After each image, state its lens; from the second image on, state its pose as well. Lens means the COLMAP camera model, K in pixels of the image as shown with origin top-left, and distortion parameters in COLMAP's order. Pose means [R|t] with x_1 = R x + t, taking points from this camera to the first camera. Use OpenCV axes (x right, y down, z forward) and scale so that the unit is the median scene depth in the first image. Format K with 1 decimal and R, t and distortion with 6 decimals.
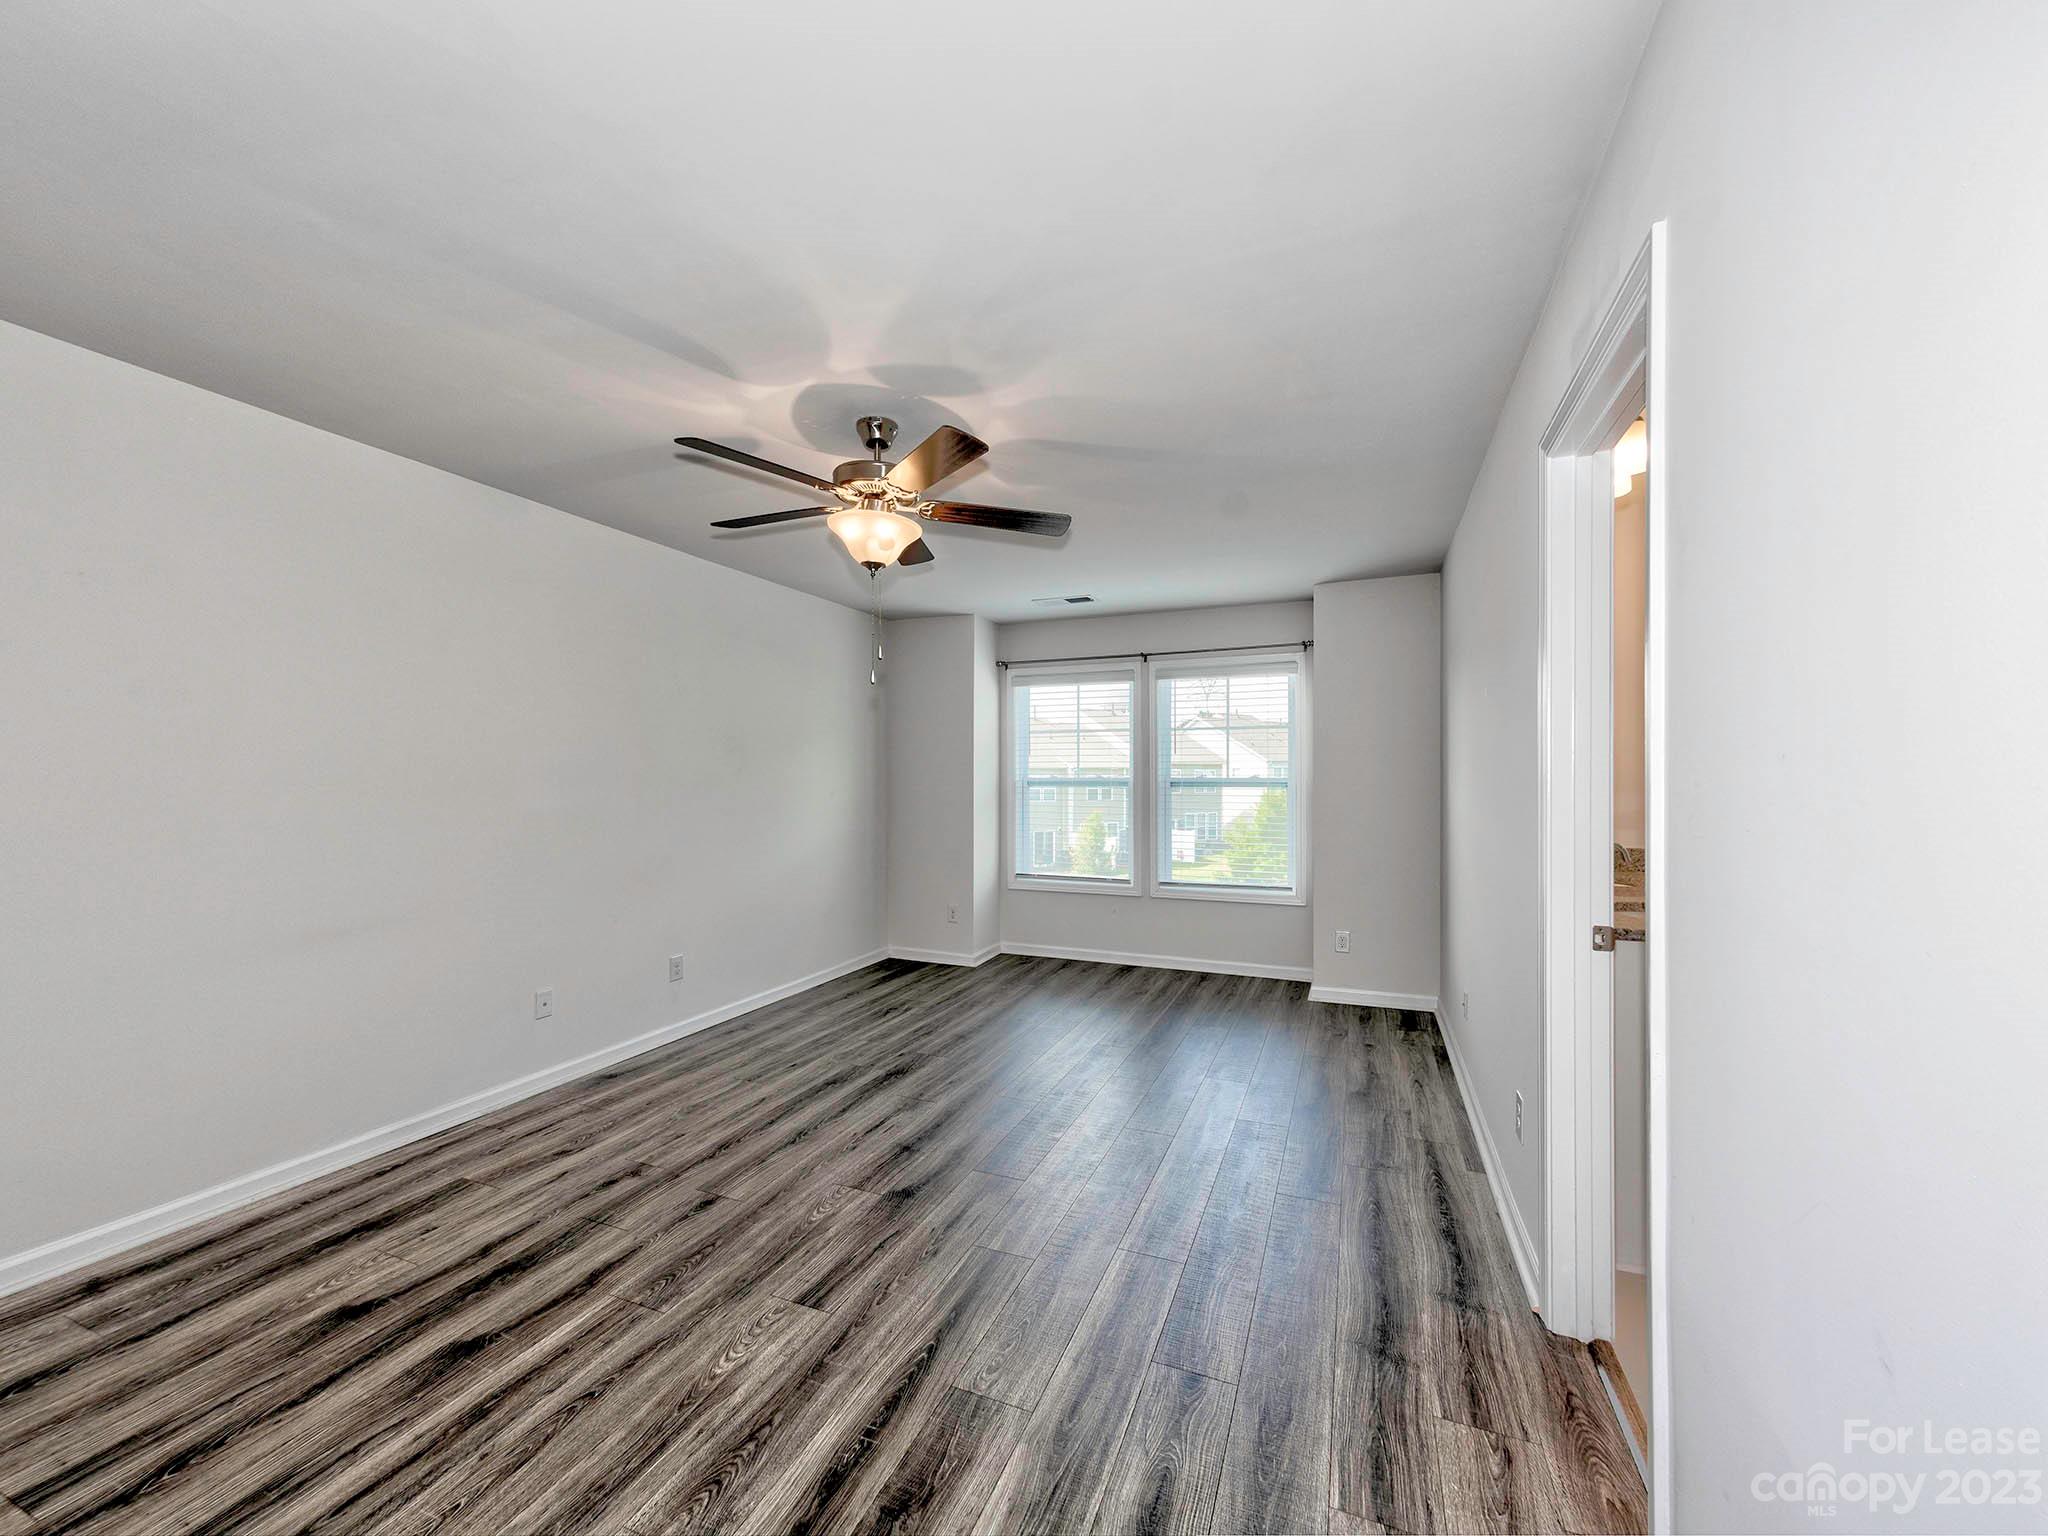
lens RADIAL K [[803.8, 0, 1022.4], [0, 803.8, 766.8], [0, 0, 1]] dist [0.002819, 0.000201]
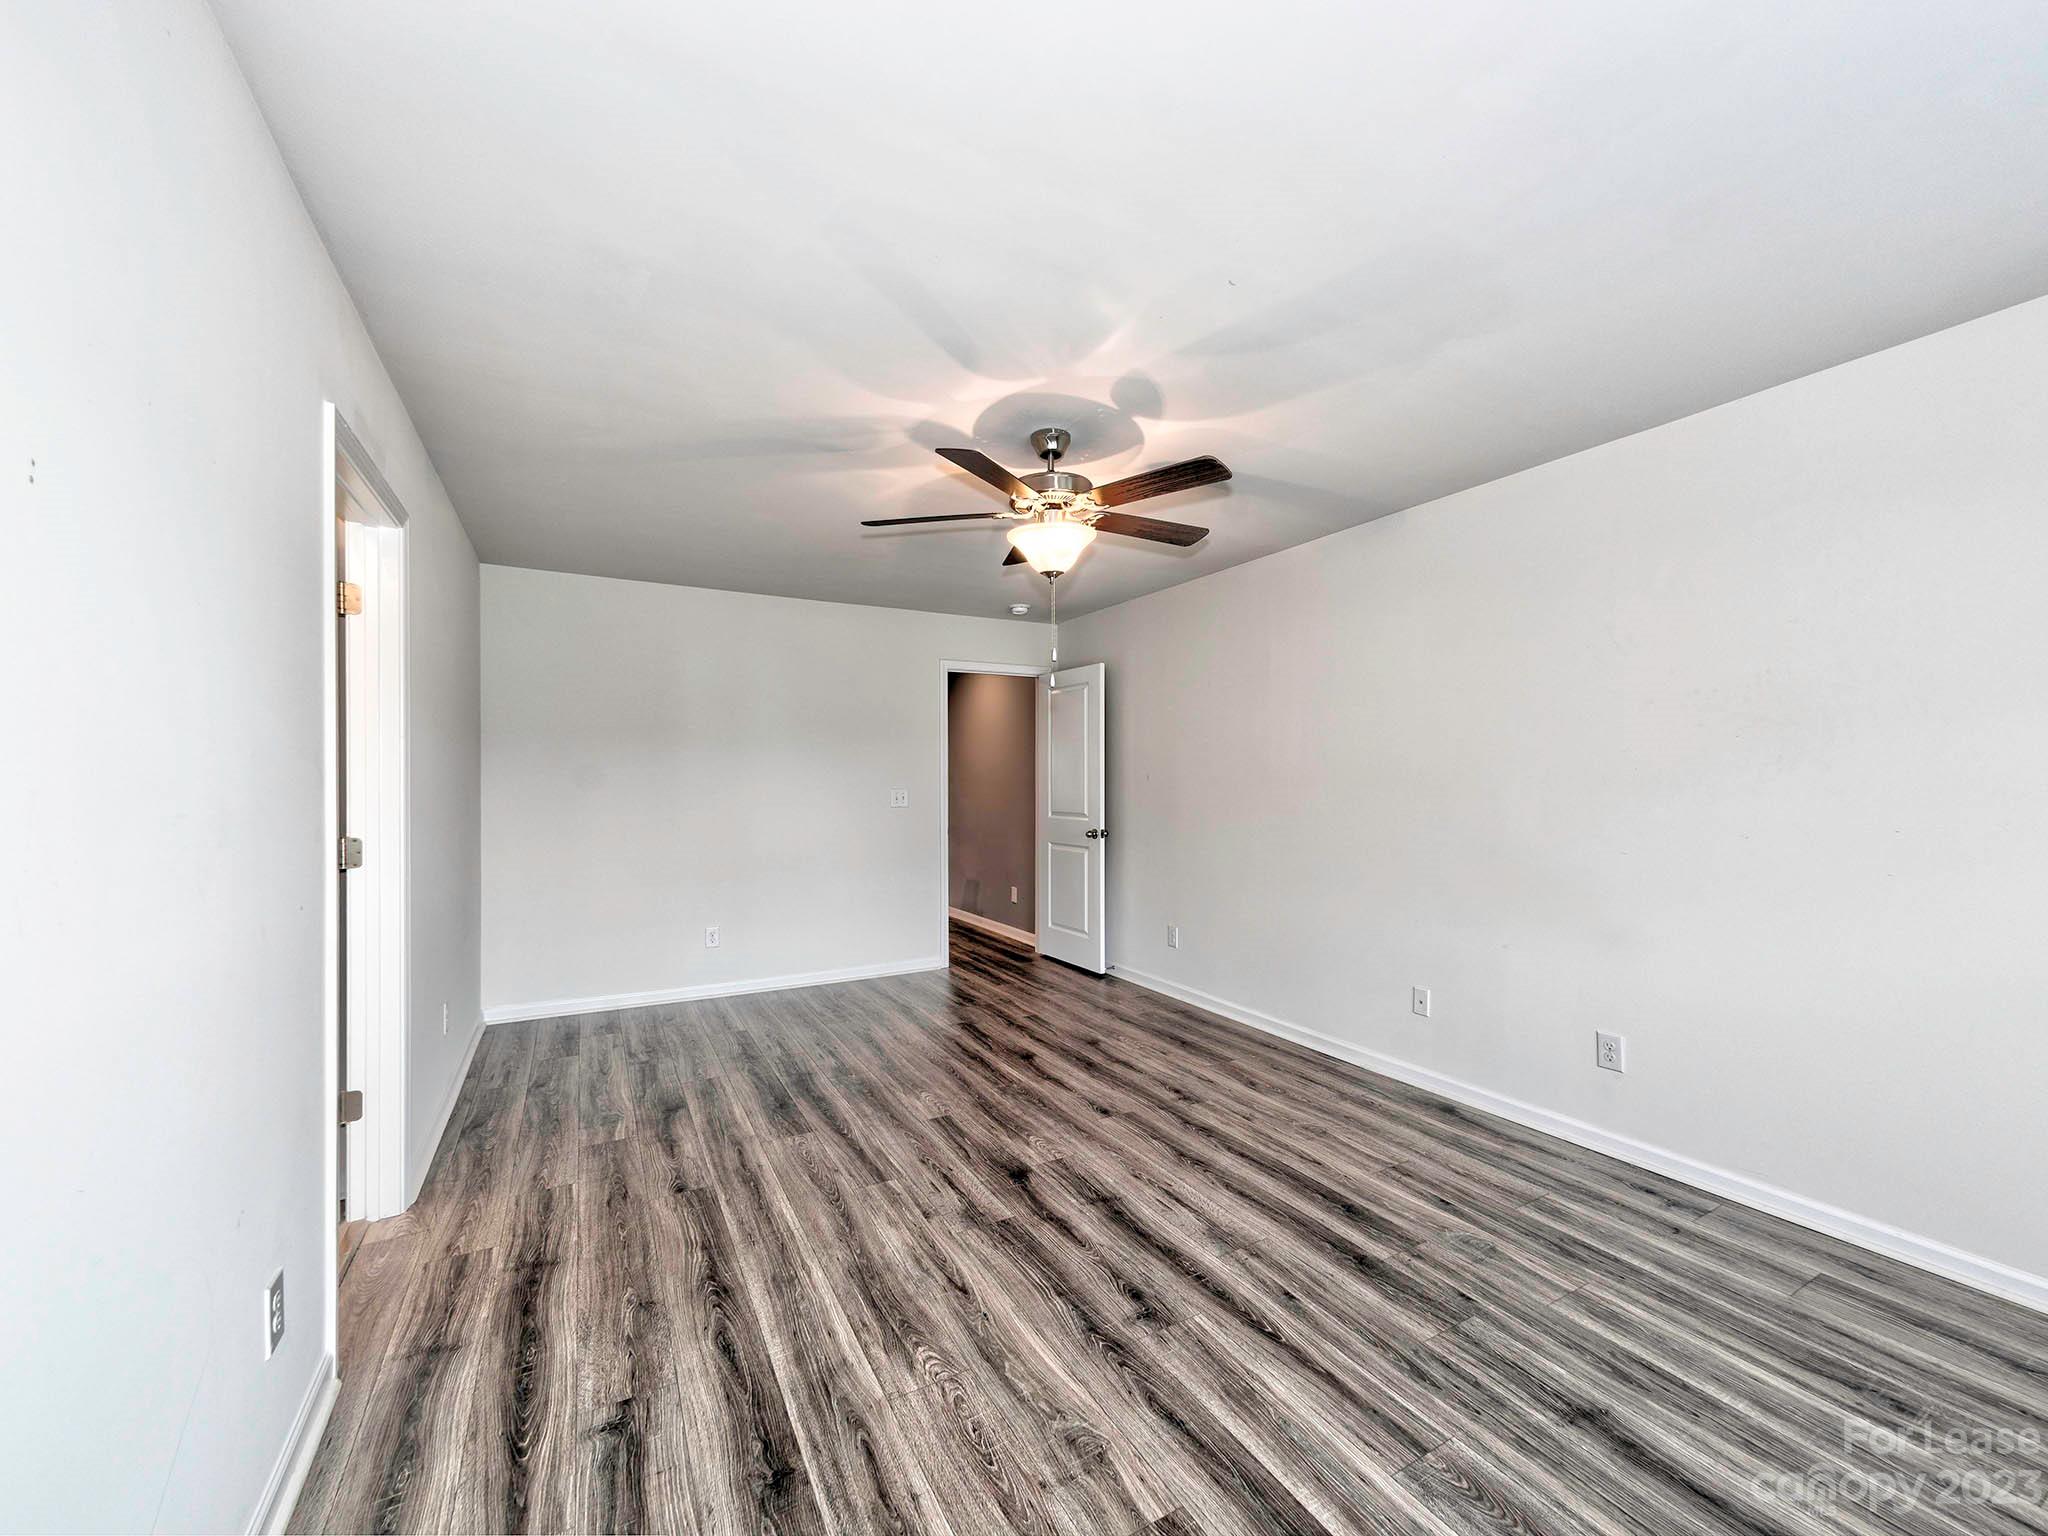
lens RADIAL K [[803.8, 0, 1036.9], [0, 803.8, 775.7], [0, 0, 1]] dist [0.002819, 0.000201]
pose [[-0.614824, -0.003760, -0.788656, 0.613833], [0.016756, 0.999701, -0.017829, 0.025534], [0.788487, -0.024176, -0.614577, 1.535115]]
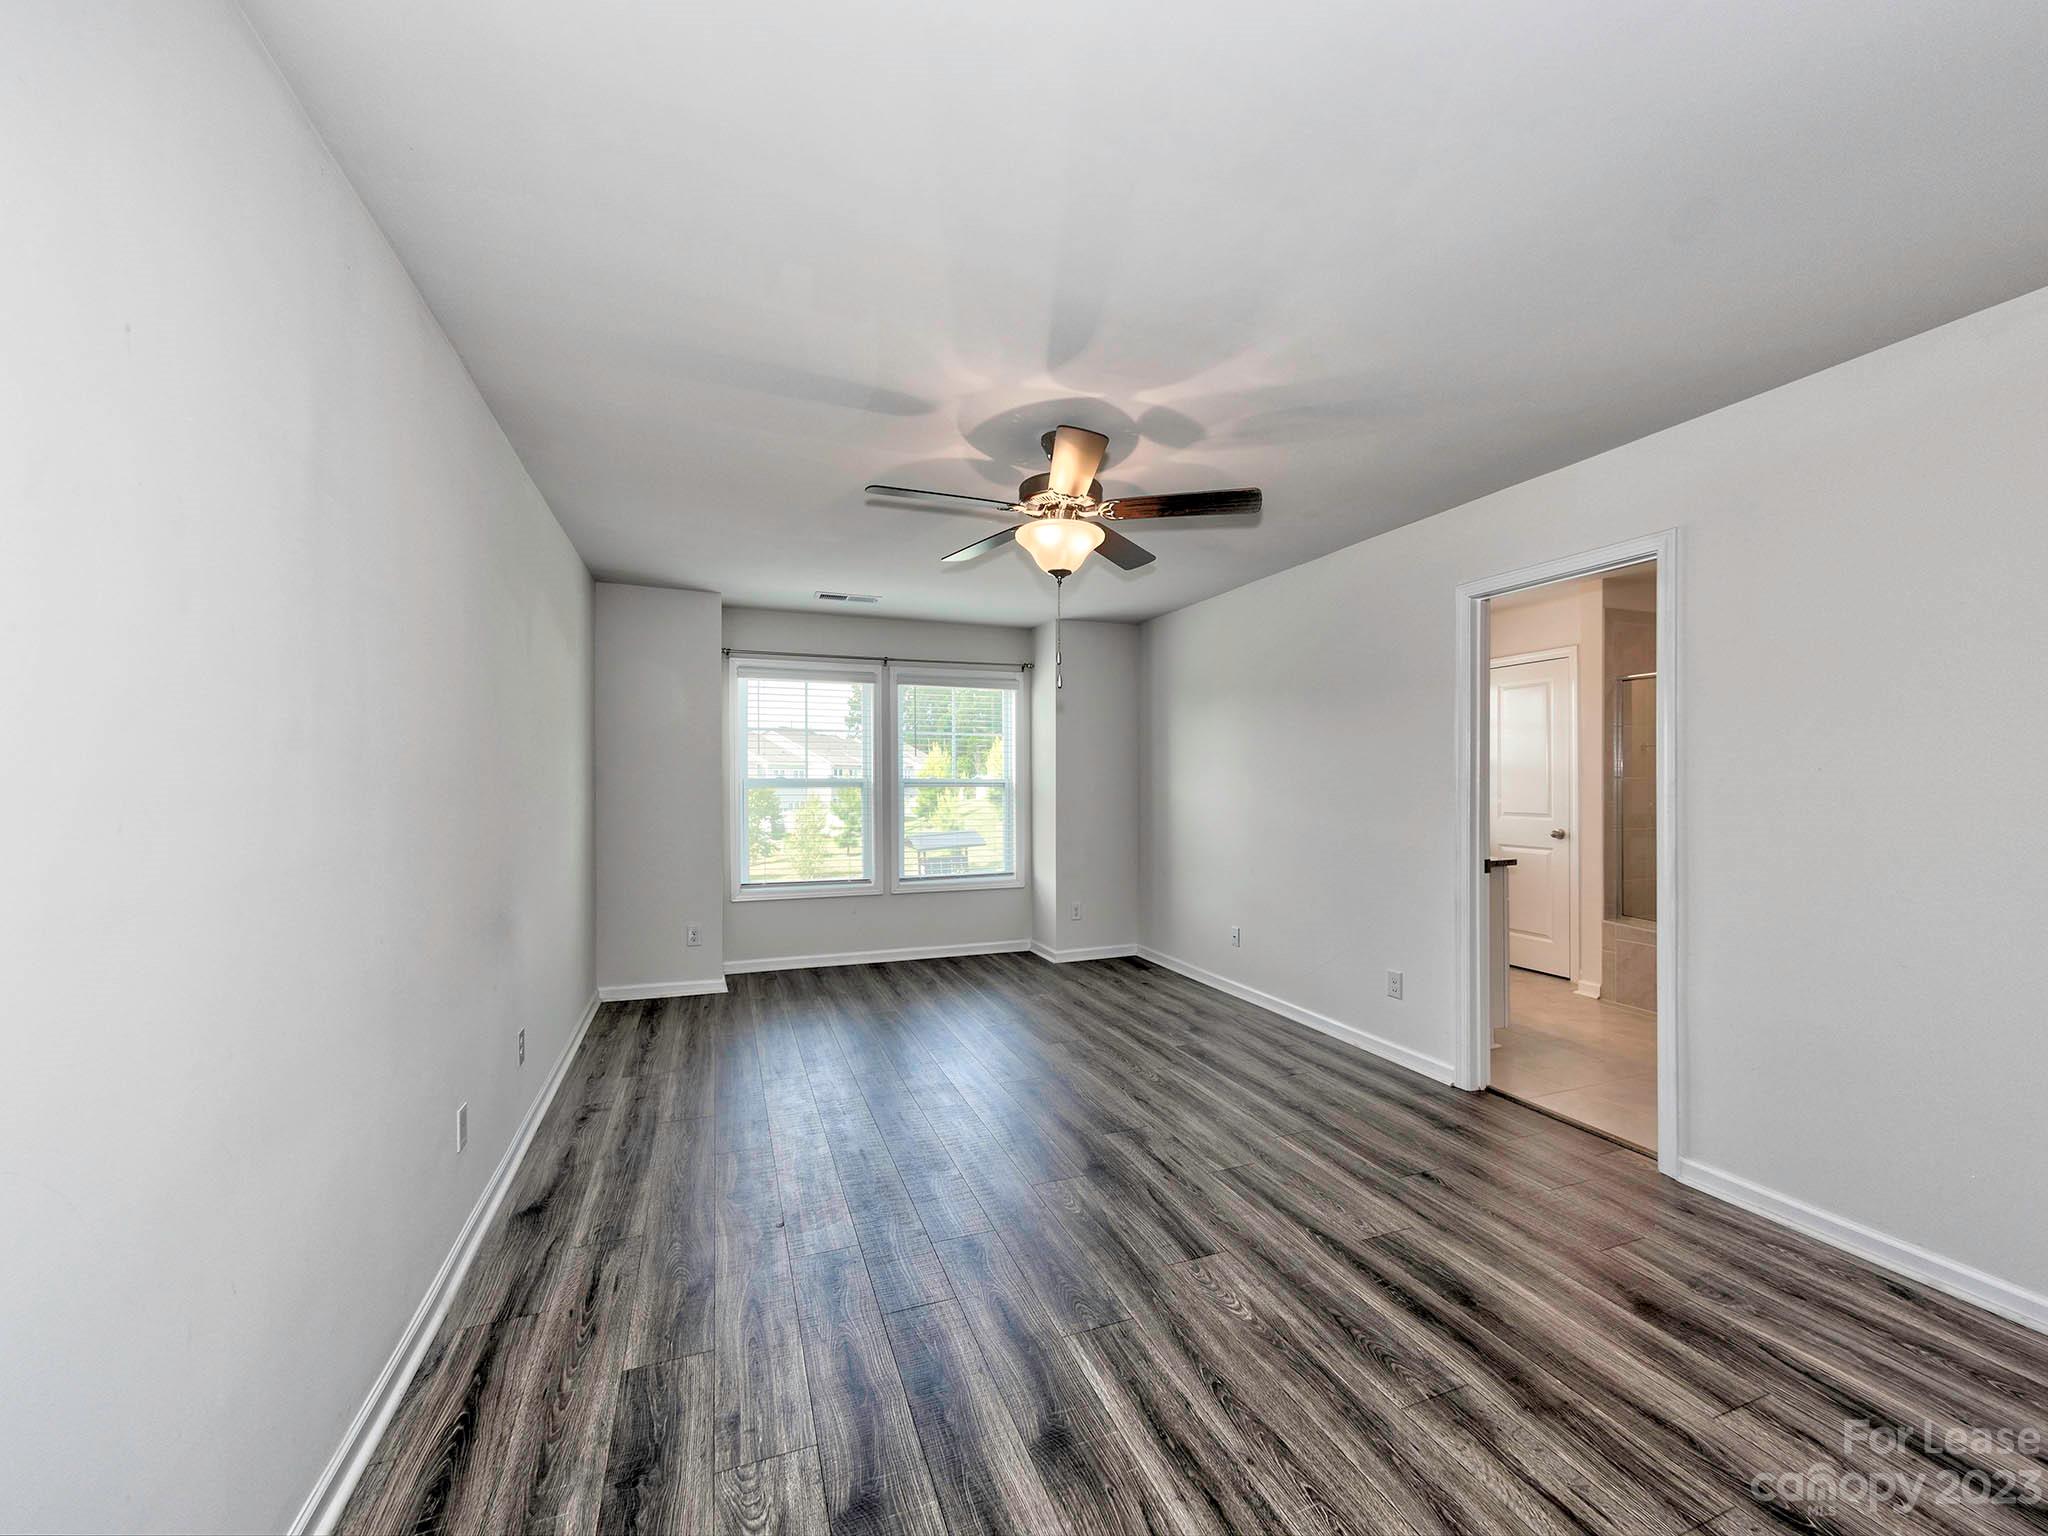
lens RADIAL K [[803.8, 0, 1024.5], [0, 803.8, 772.4], [0, 0, 1]] dist [0.002819, 0.000201]
pose [[0.726766, 0.004242, 0.686872, -0.875454], [-0.009850, 0.999942, 0.004246, -0.000936], [-0.686814, -0.009851, 0.726766, 0.265813]]
